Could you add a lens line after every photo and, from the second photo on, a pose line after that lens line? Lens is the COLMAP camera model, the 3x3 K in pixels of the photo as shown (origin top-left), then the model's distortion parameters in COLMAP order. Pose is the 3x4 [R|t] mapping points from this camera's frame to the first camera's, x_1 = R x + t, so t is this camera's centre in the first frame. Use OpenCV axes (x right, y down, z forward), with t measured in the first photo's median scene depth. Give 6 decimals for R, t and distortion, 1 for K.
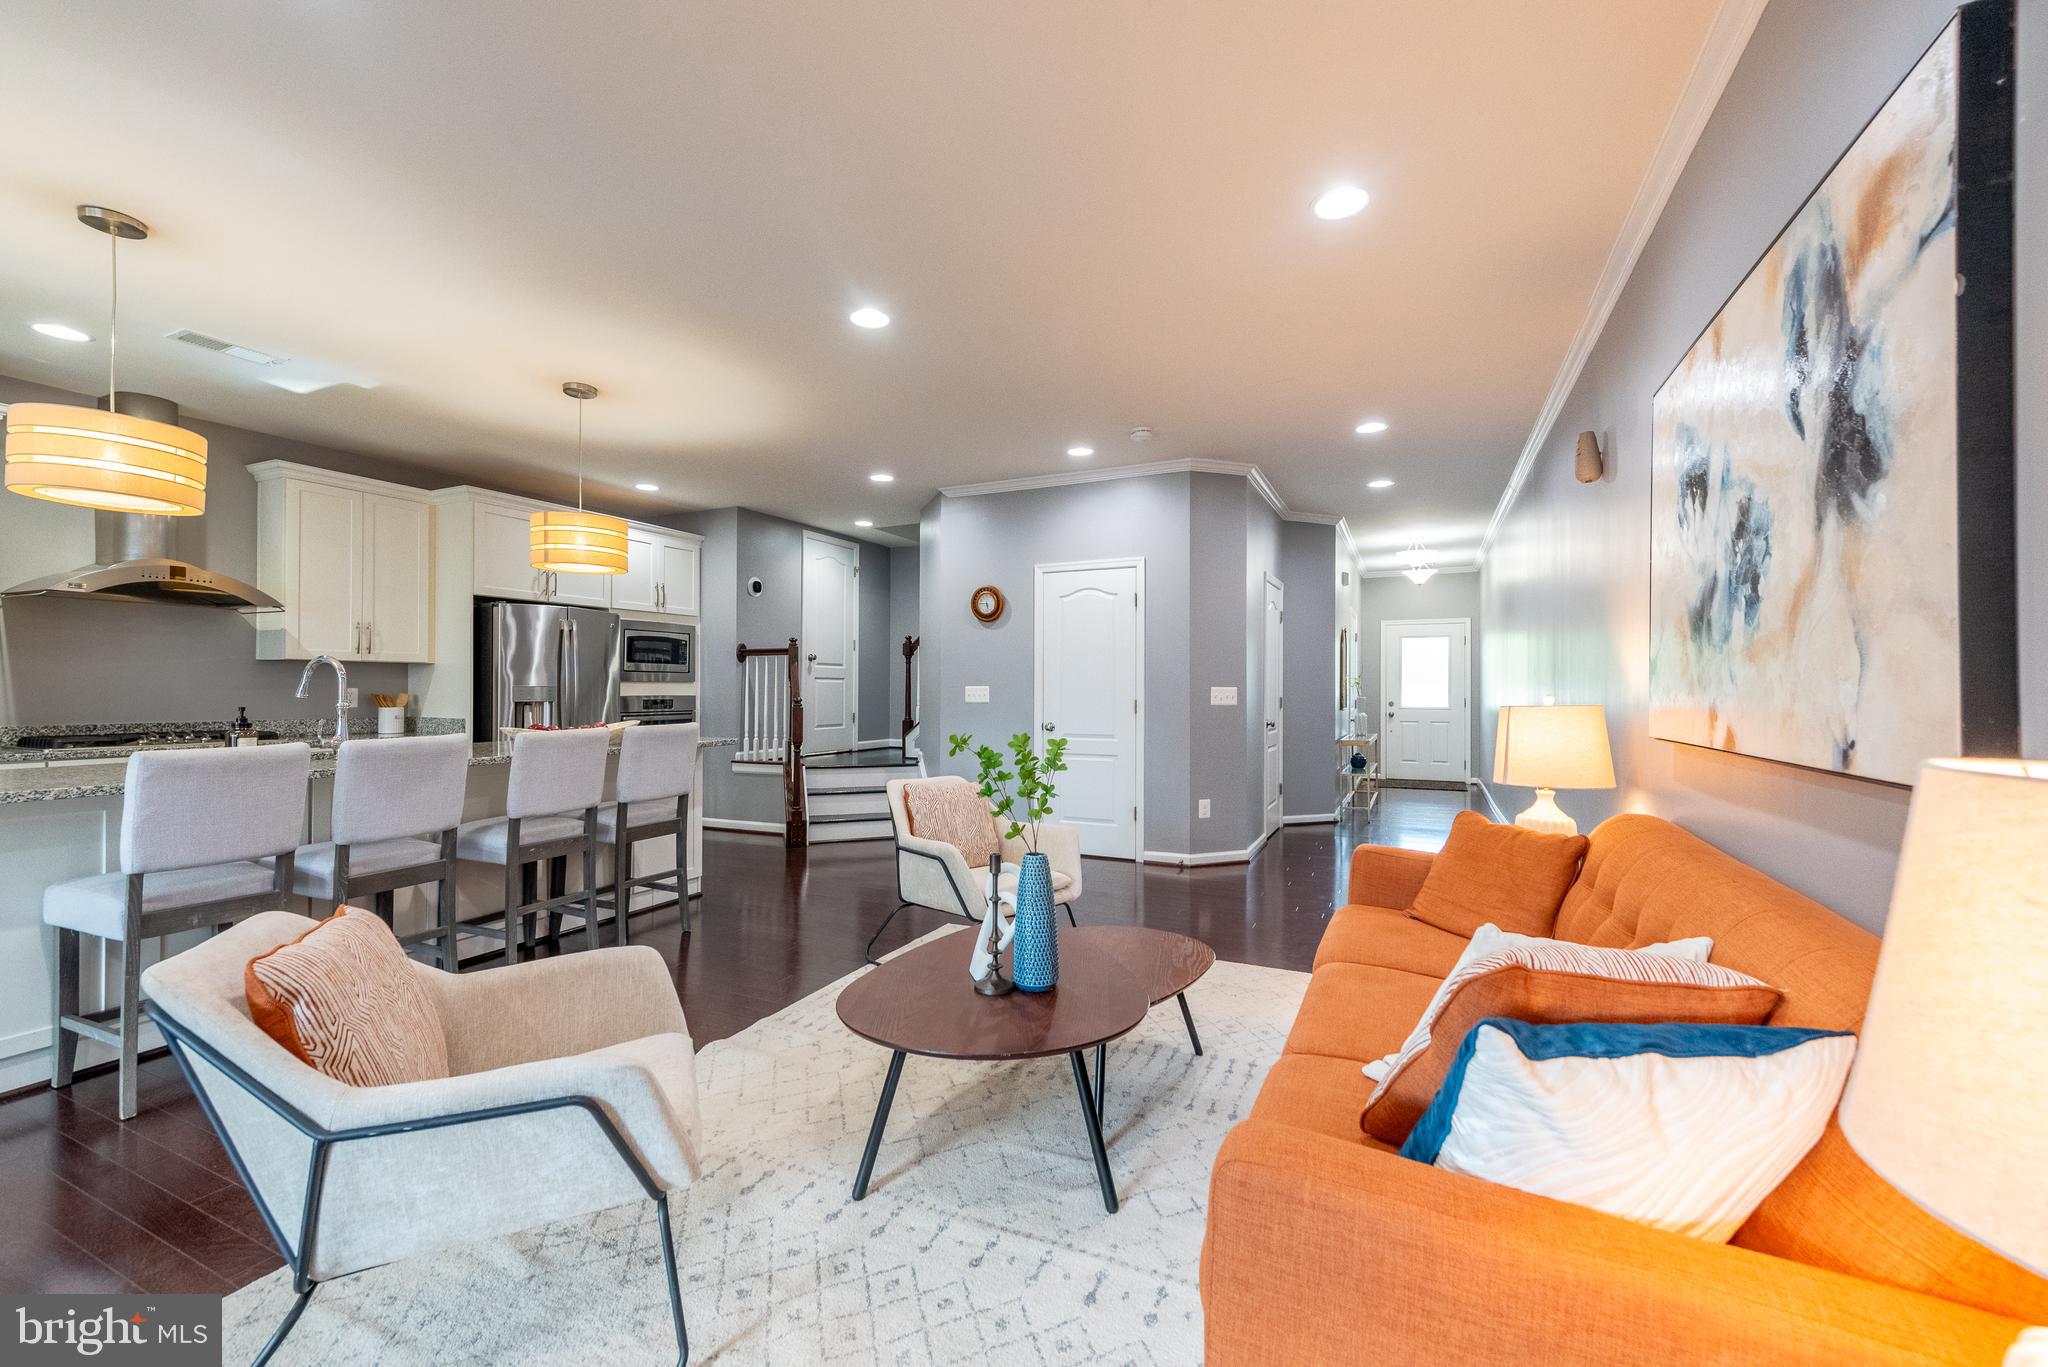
lens RADIAL K [[806.5, 0, 1046.5], [0, 806.5, 688.5], [0, 0, 1]] dist [0.015693, -0.006116]
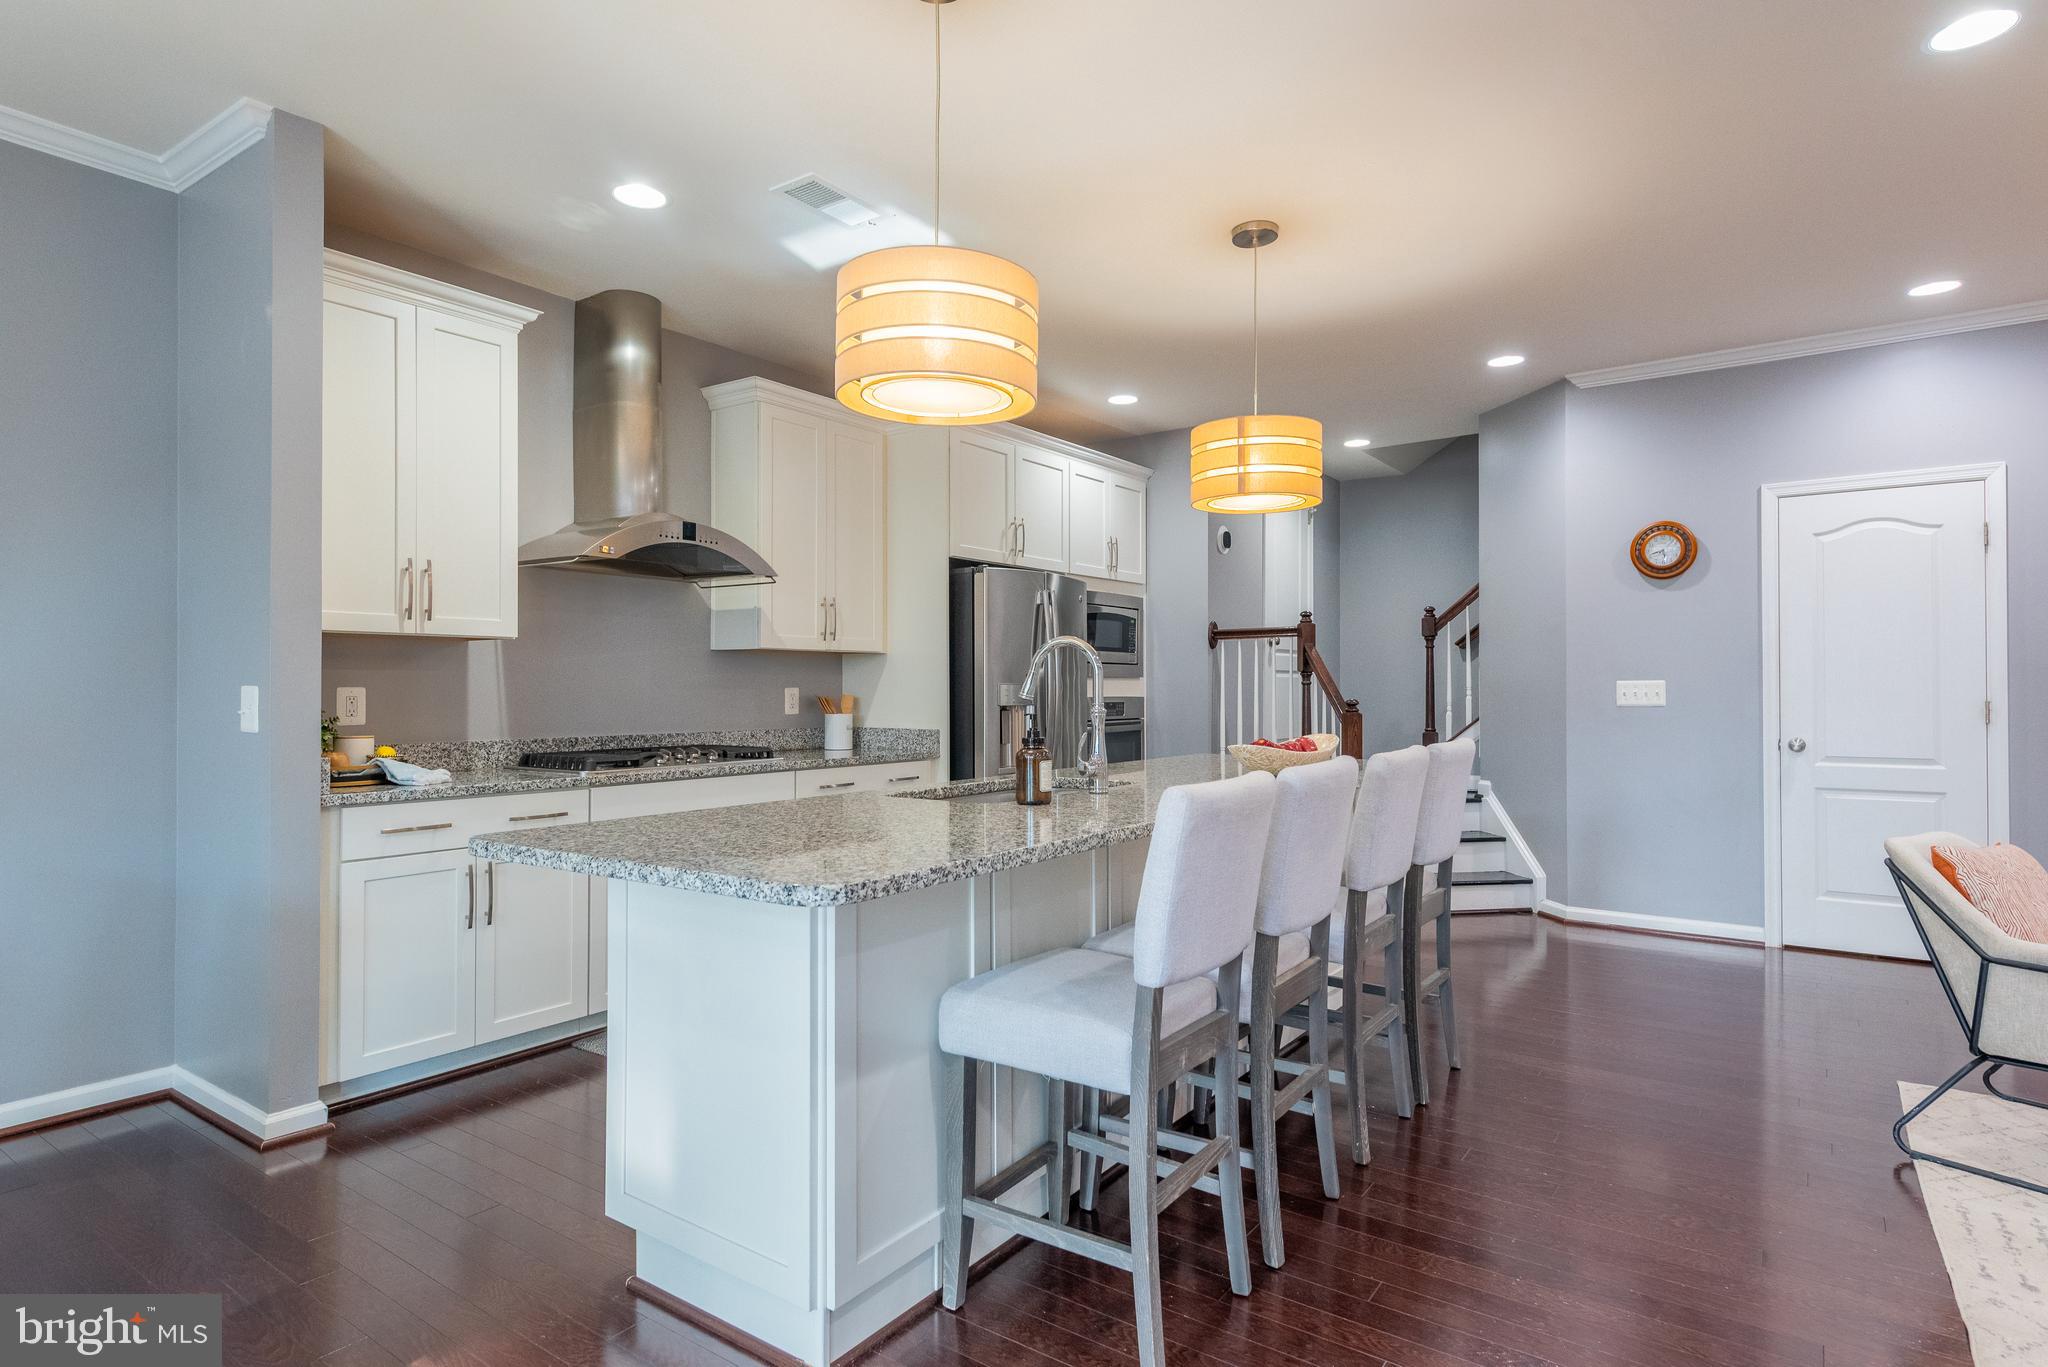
lens RADIAL K [[1096.1, 0, 1033.8], [0, 1096.1, 678.0], [0, 0, 1]] dist [0.027575, -0.012411]
pose [[0.981209, -0.007350, -0.192807, -0.421182], [0.005399, 0.999929, -0.010645, 0.001780], [0.192871, 0.009404, 0.981179, 0.065794]]
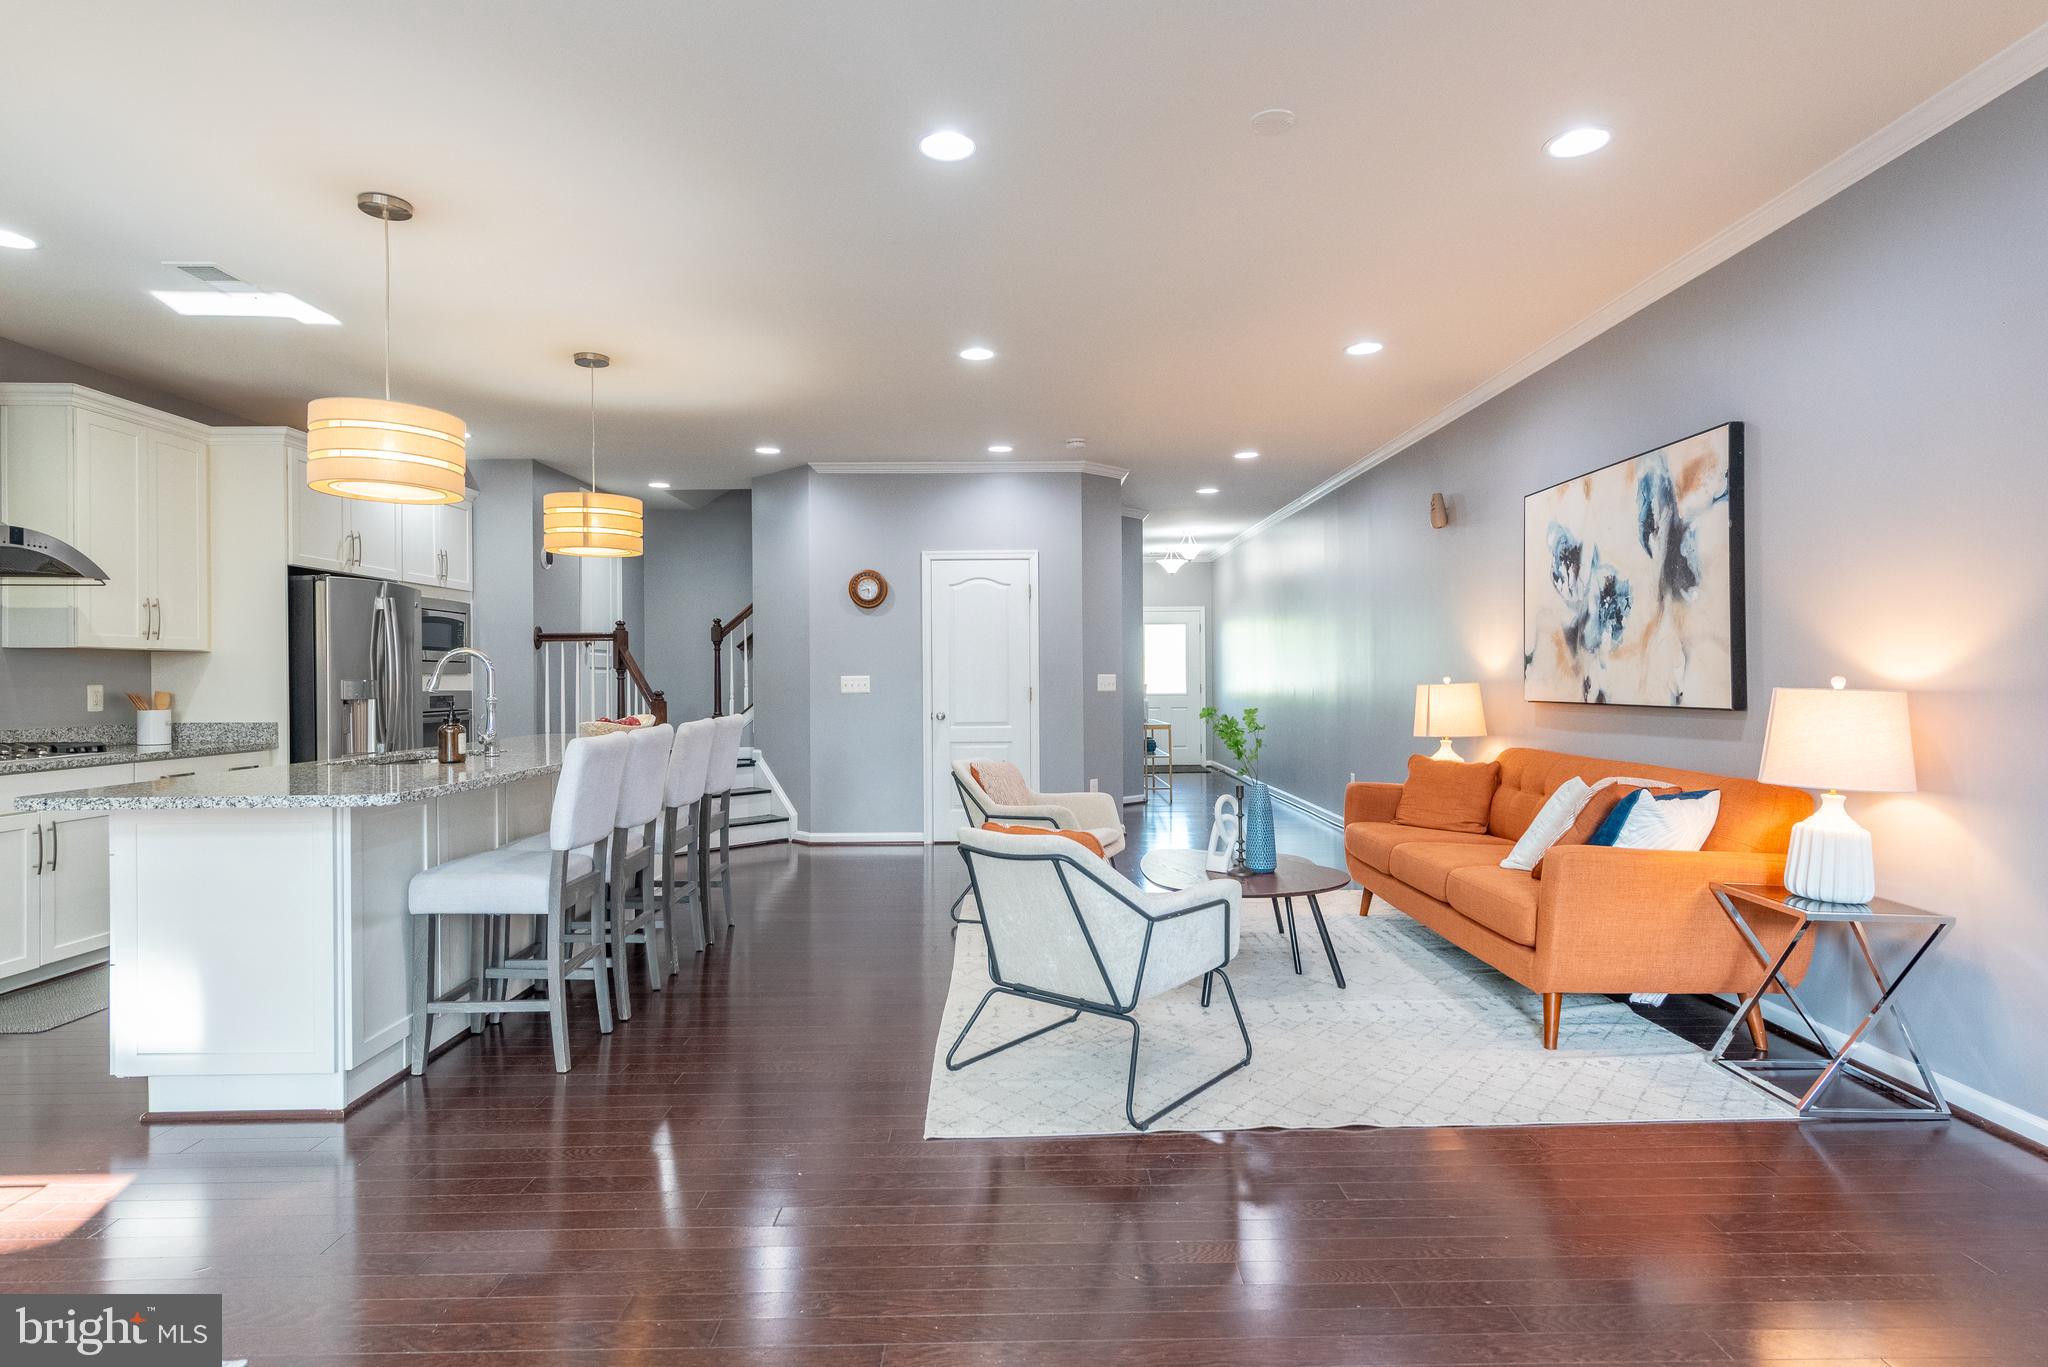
lens RADIAL K [[1071.4, 0, 1034.5], [0, 1071.4, 681.3], [0, 0, 1]] dist [0.022636, -0.013212]
pose [[0.905866, -0.010945, 0.423422, -0.465064], [0.009928, 0.999940, 0.004609, -0.000388], [-0.423447, 0.000028, 0.905921, -0.238821]]
